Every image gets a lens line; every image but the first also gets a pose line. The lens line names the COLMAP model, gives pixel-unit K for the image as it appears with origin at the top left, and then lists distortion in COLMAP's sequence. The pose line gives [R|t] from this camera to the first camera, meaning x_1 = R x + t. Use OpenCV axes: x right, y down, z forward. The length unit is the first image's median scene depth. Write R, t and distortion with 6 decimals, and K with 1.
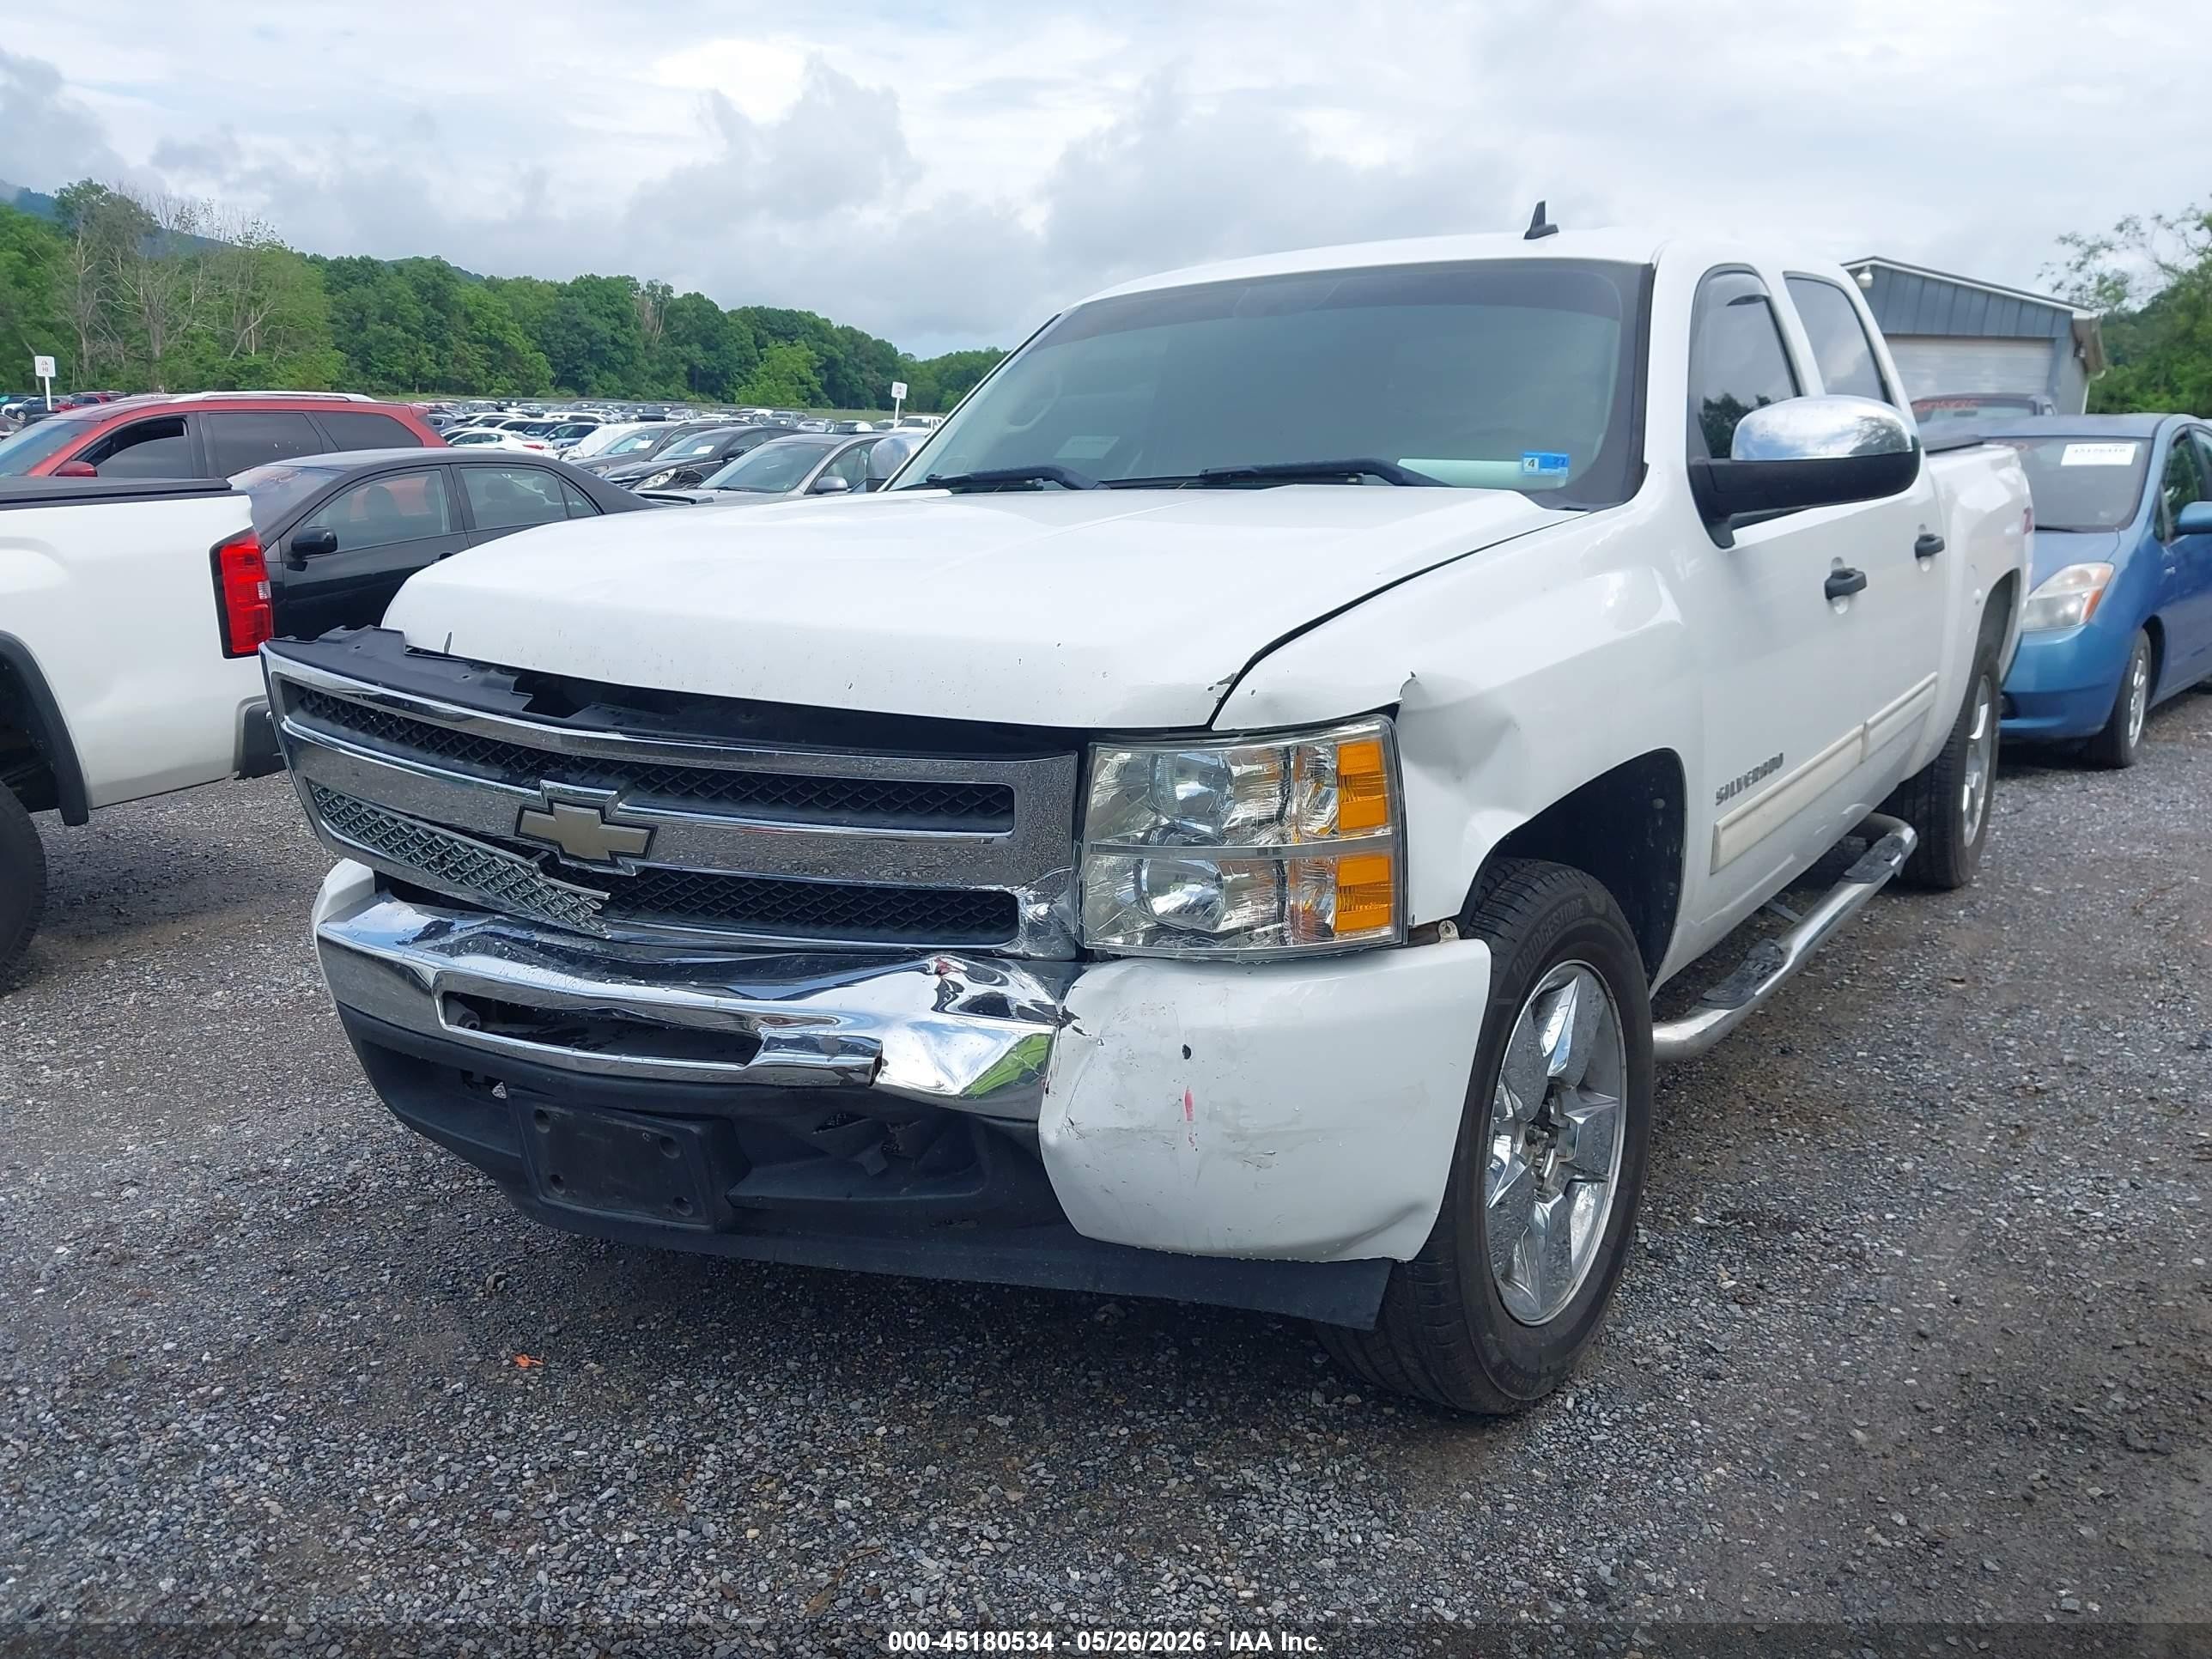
lens RADIAL K [[1743.1, 0, 1058.8], [0, 1743.1, 839.3], [0, 0, 1]] dist [0.002219, -0.008194]
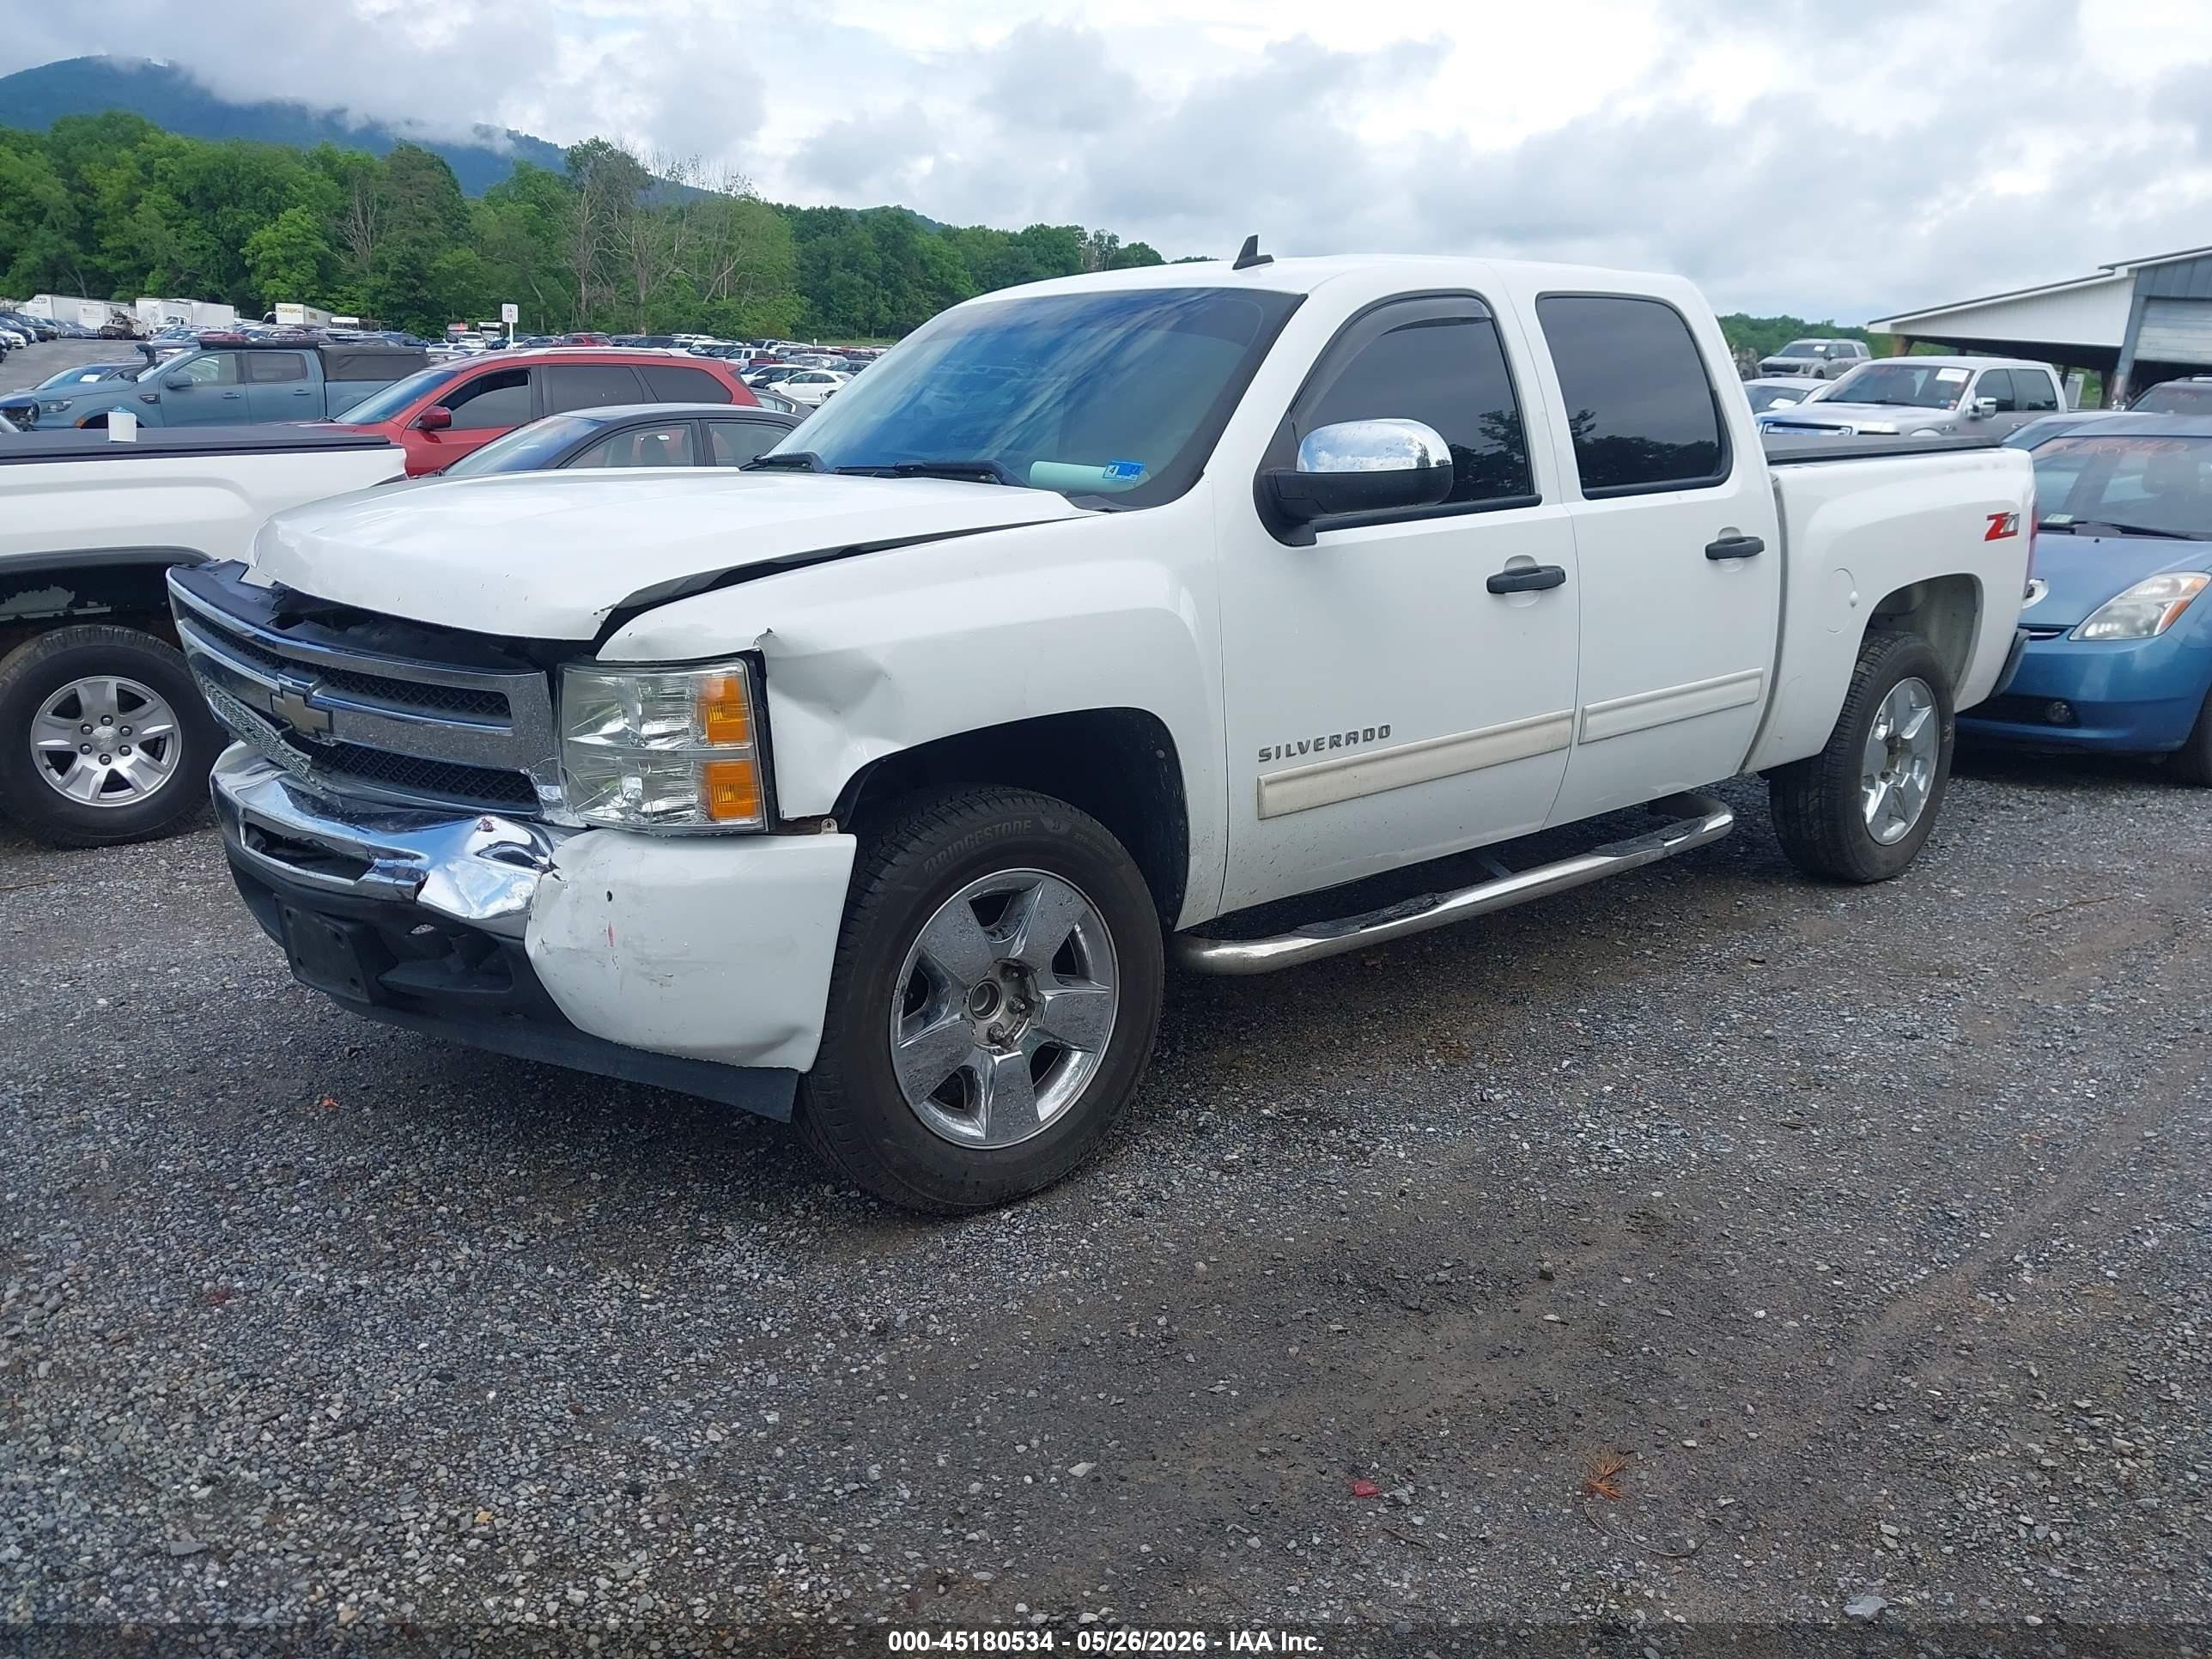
lens RADIAL K [[1738.0, 0, 1035.9], [0, 1738.0, 830.9], [0, 0, 1]] dist [0.001742, -0.004555]
pose [[0.968917, 0.079376, -0.234305, 0.662493], [-0.073975, 0.996754, 0.031763, 0.001673], [0.236066, -0.013443, 0.971644, -0.238237]]
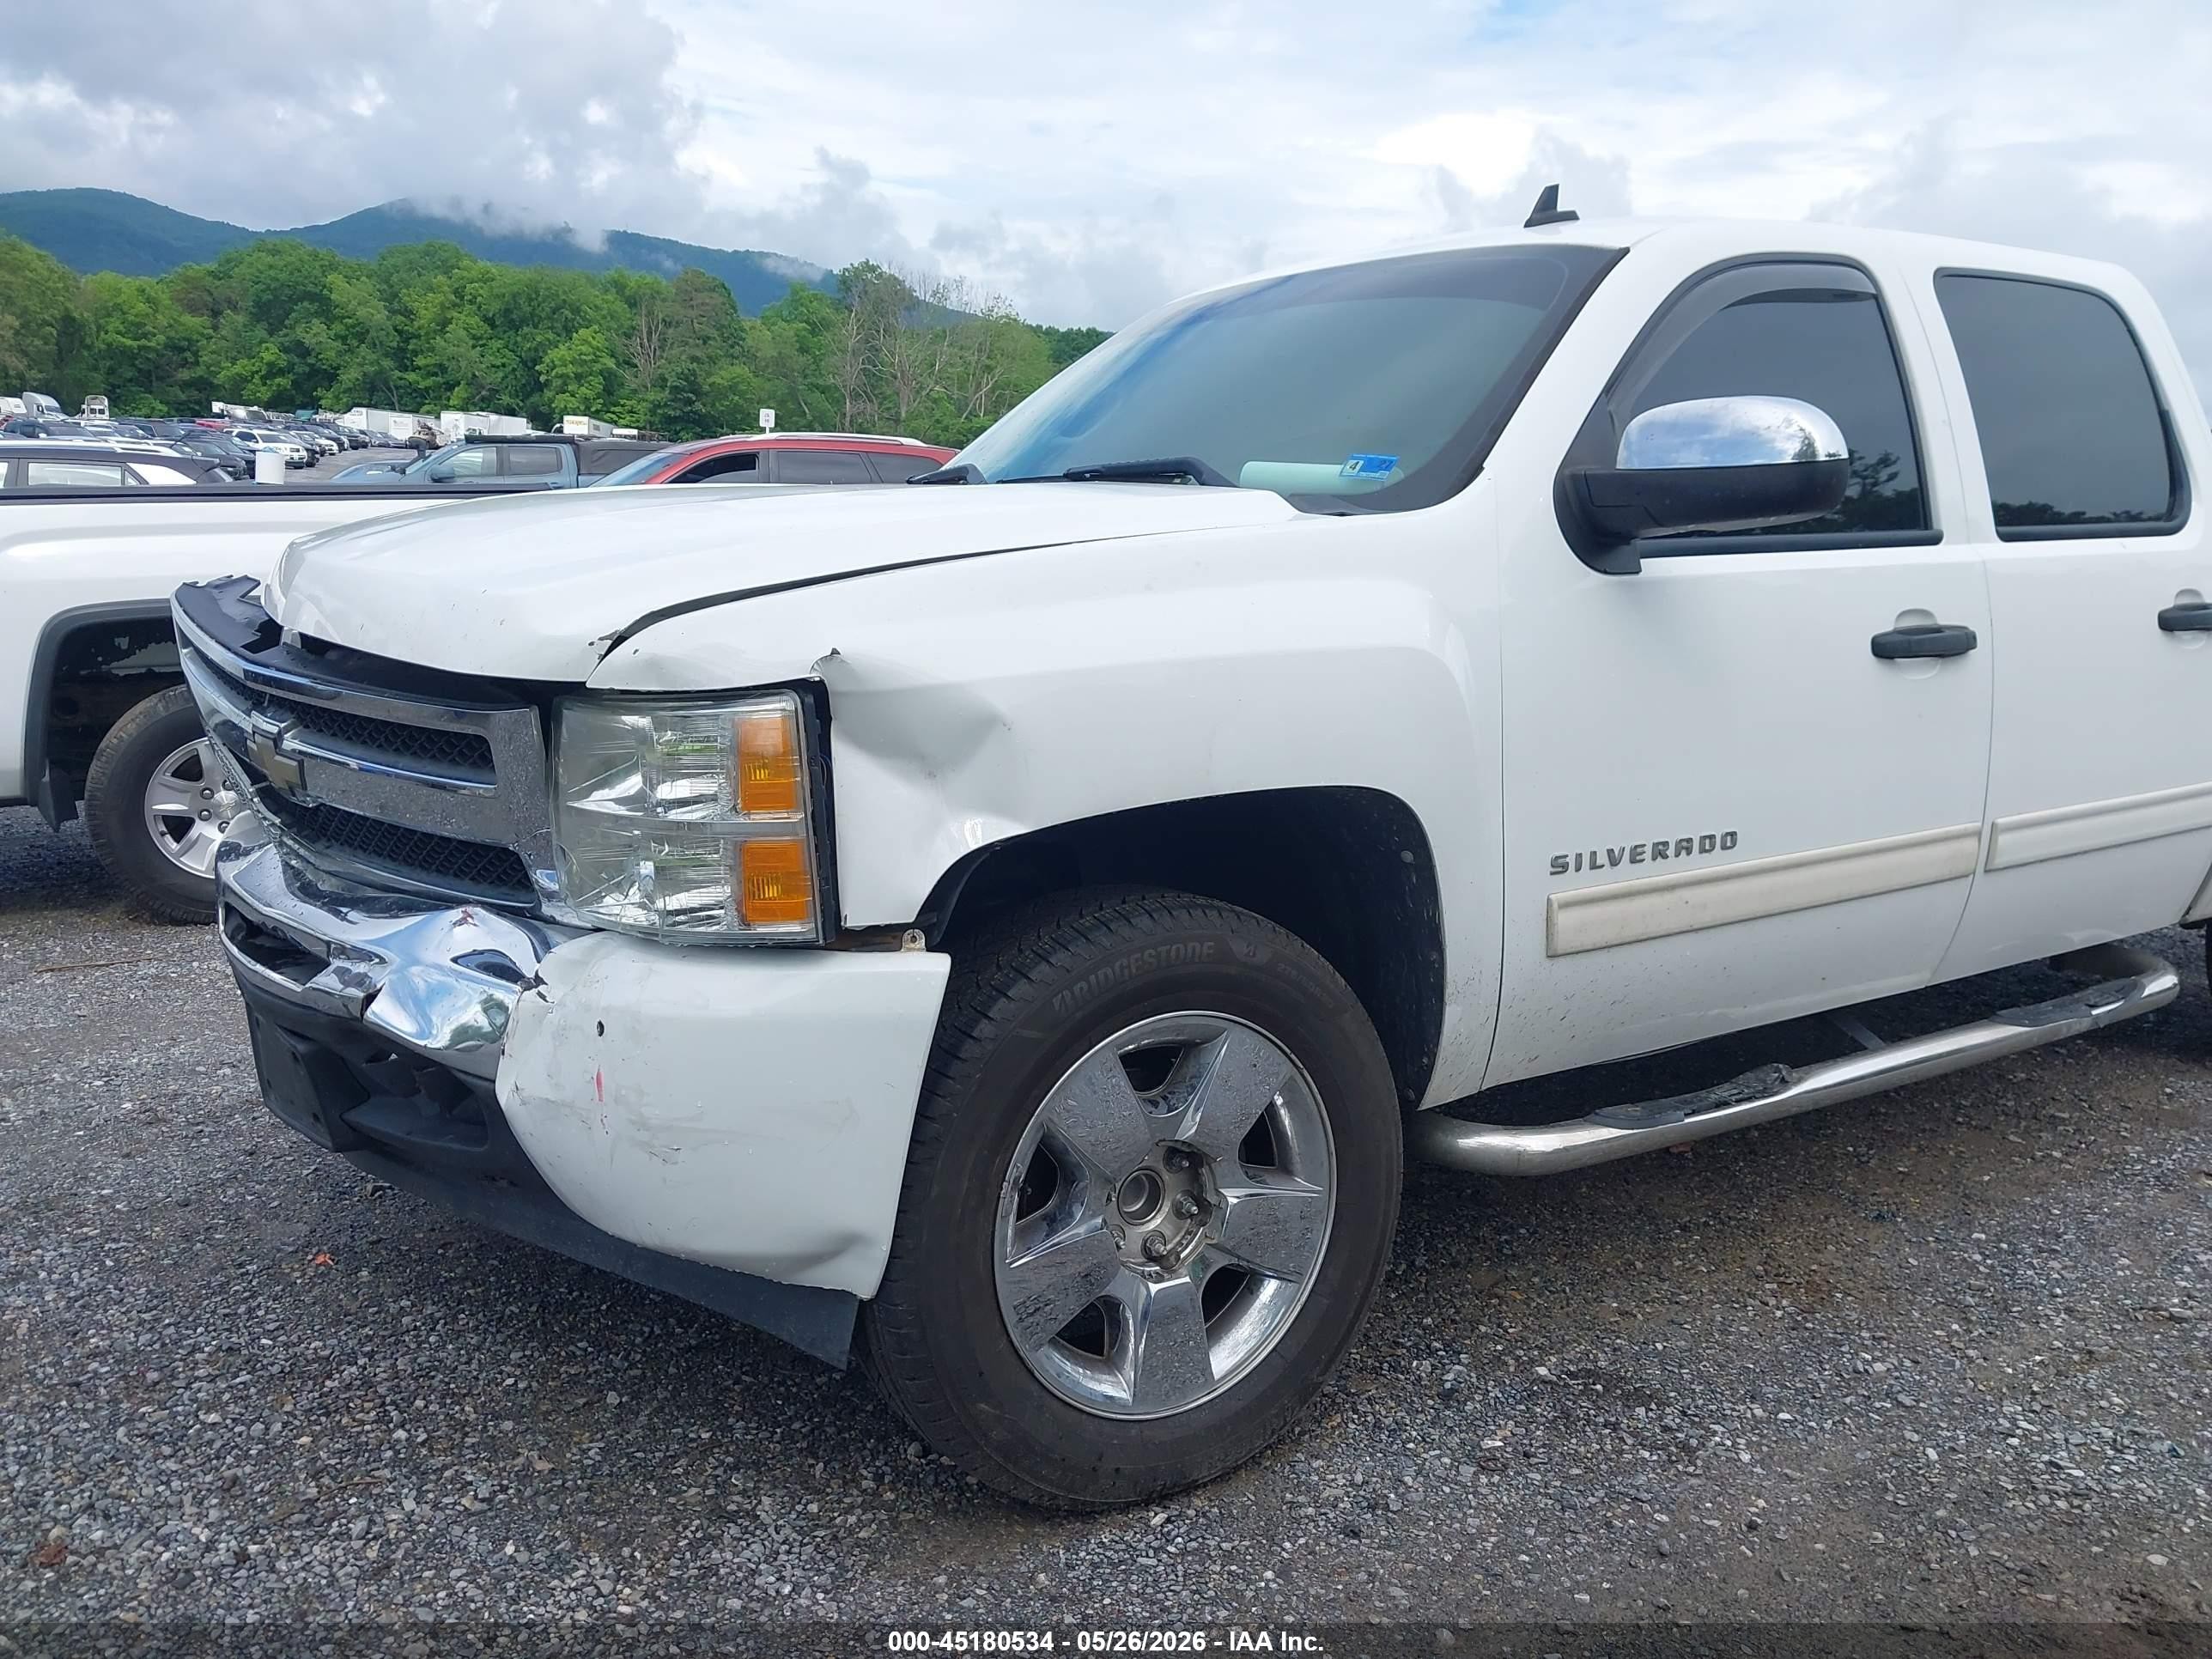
lens RADIAL K [[1743.1, 0, 1058.8], [0, 1743.1, 839.3], [0, 0, 1]] dist [0.002219, -0.008194]
pose [[0.929812, 0.101443, -0.353778, 0.588298], [-0.114337, 0.993318, -0.015679, 0.004784], [0.349823, 0.055028, 0.935198, 0.169309]]
